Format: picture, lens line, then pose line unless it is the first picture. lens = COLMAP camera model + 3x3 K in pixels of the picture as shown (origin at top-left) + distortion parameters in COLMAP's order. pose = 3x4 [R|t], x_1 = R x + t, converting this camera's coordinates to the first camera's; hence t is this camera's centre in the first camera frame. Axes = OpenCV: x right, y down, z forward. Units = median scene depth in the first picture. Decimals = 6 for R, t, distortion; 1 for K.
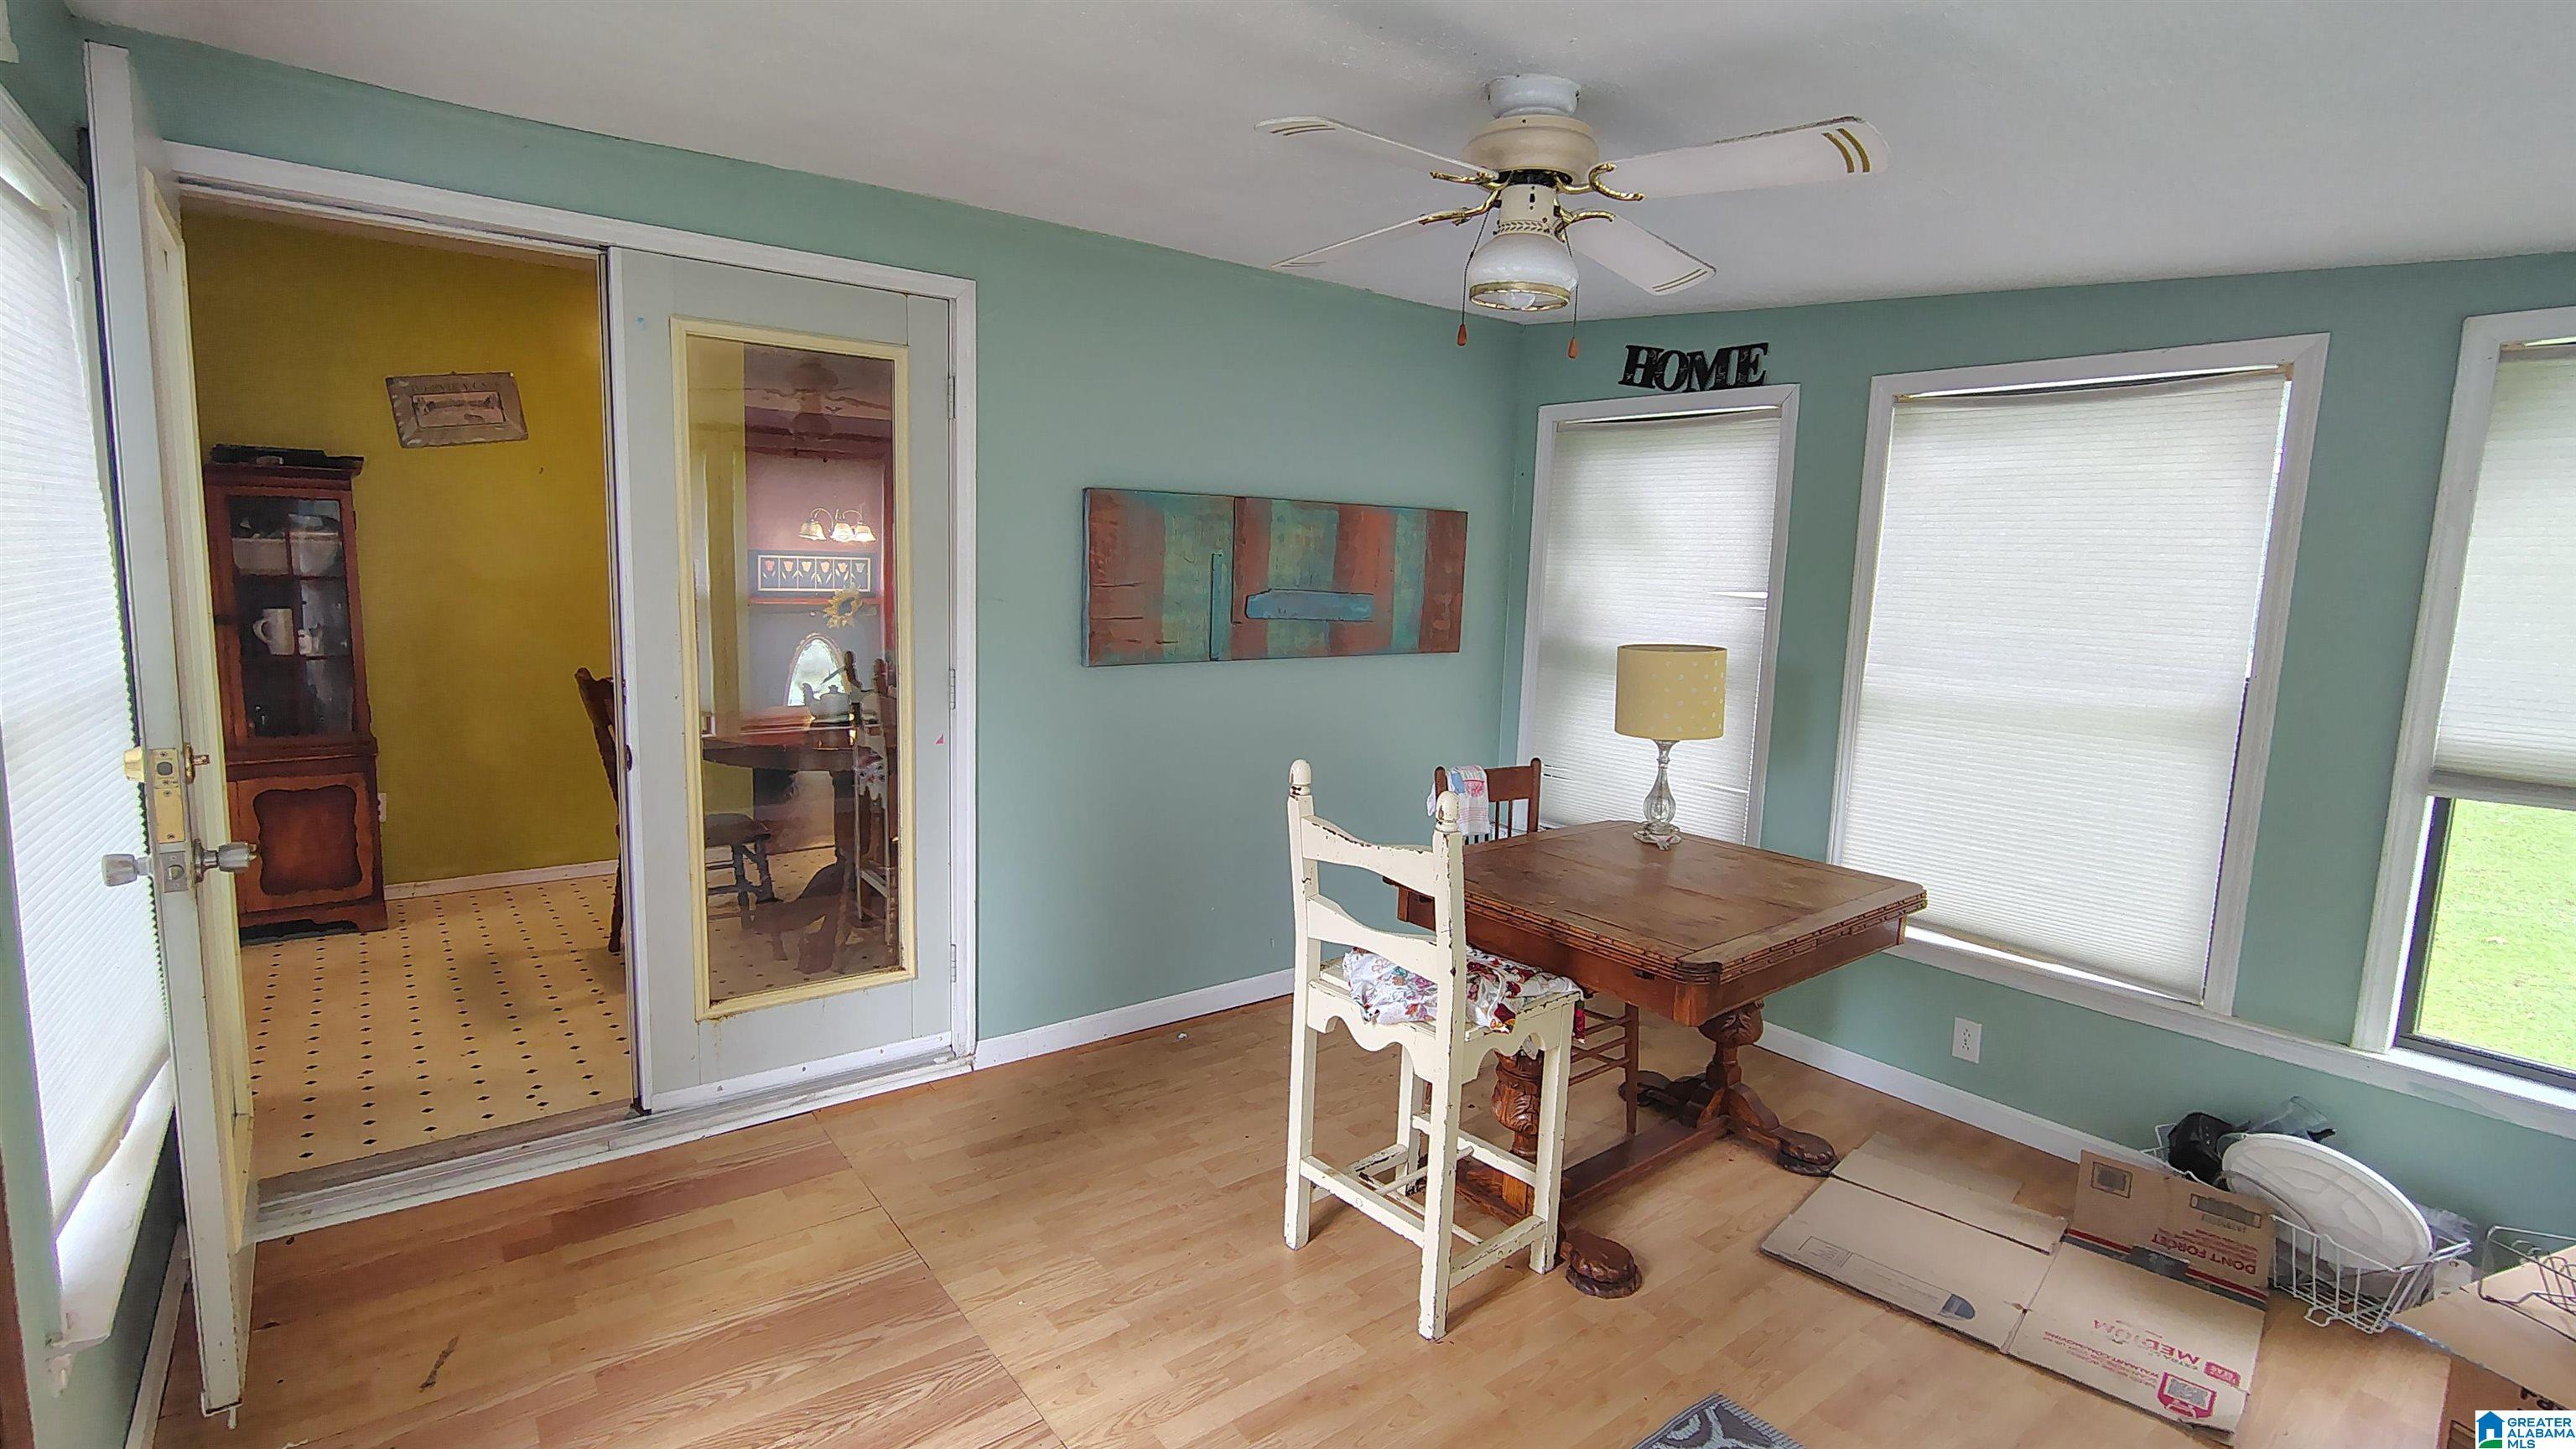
lens RADIAL K [[1199.8, 0, 1285.7], [0, 1199.8, 721.1], [0, 0, 1]] dist [-0.011147, 0.001669]
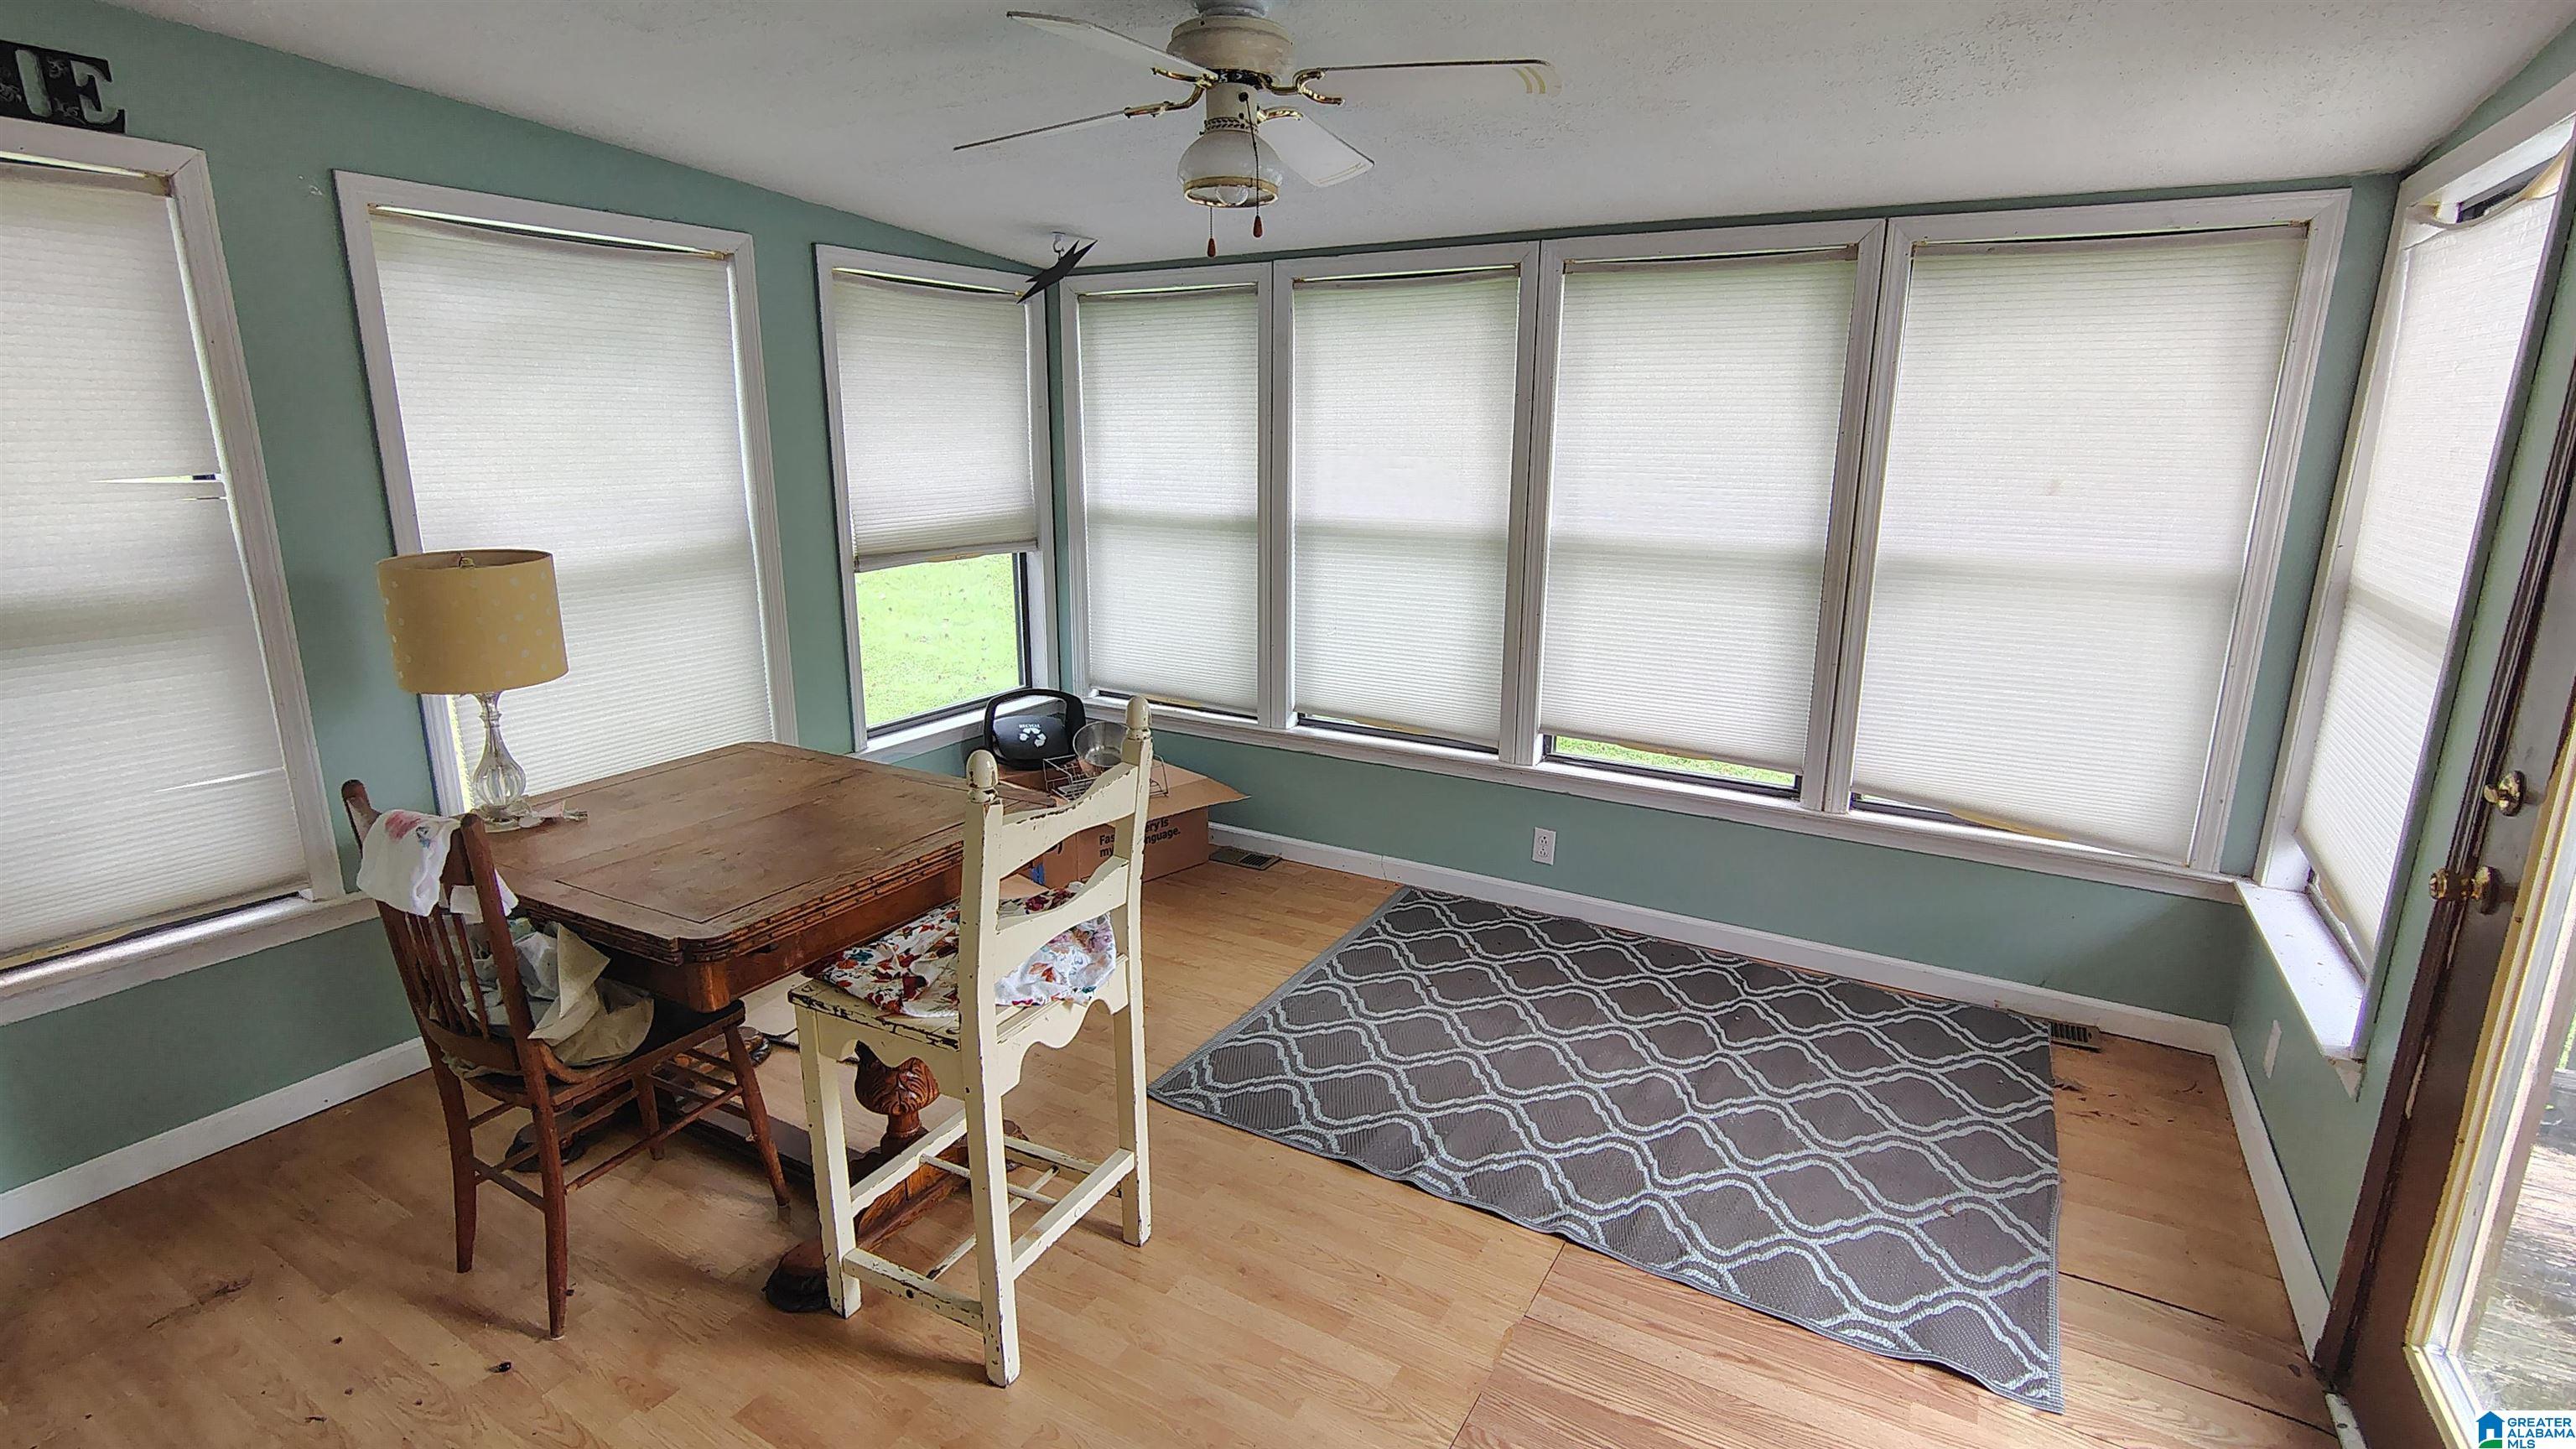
lens RADIAL K [[1199.8, 0, 1288.0], [0, 1199.8, 722.5], [0, 0, 1]] dist [-0.011147, 0.001669]
pose [[-0.370455, -0.255331, 0.893067, -0.609251], [0.105732, 0.943635, 0.313647, -0.166958], [-0.922813, 0.210618, -0.322577, 0.962572]]
